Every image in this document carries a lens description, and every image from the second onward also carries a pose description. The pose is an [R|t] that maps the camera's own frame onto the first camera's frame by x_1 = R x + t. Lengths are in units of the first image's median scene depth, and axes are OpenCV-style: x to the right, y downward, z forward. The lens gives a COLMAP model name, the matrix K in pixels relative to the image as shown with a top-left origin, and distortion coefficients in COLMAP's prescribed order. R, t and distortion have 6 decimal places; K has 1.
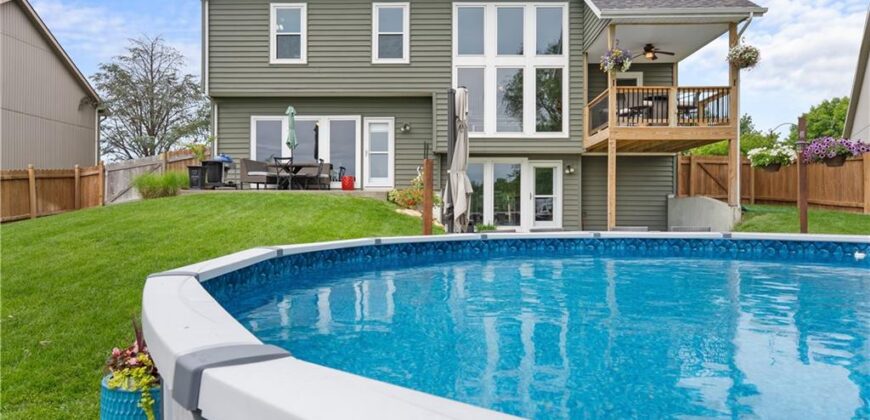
lens RADIAL K [[515.9, 0, 433.2], [0, 515.9, 204.8], [0, 0, 1]] dist [-0.006610, -0.000817]
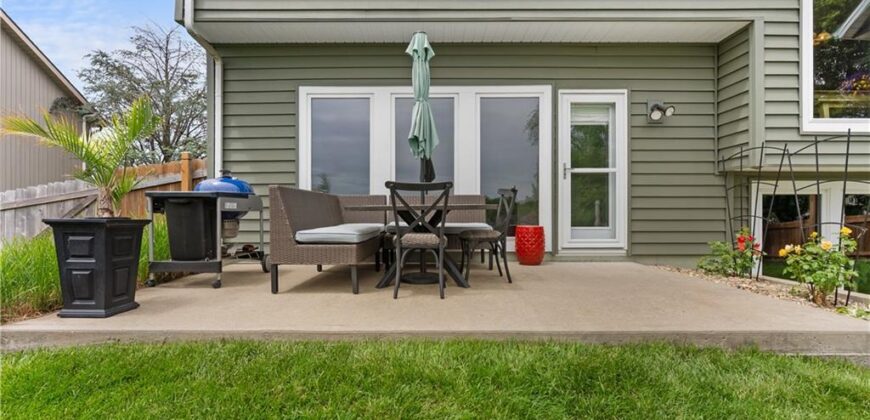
lens RADIAL K [[393.5, 0, 437.5], [0, 393.5, 215.0], [0, 0, 1]] dist [-0.007706, 0.000465]
pose [[0.999844, -0.003348, 0.017335, -0.242243], [0.003428, 0.999984, -0.004538, -0.061690], [-0.017319, 0.004596, 0.999839, 0.664193]]
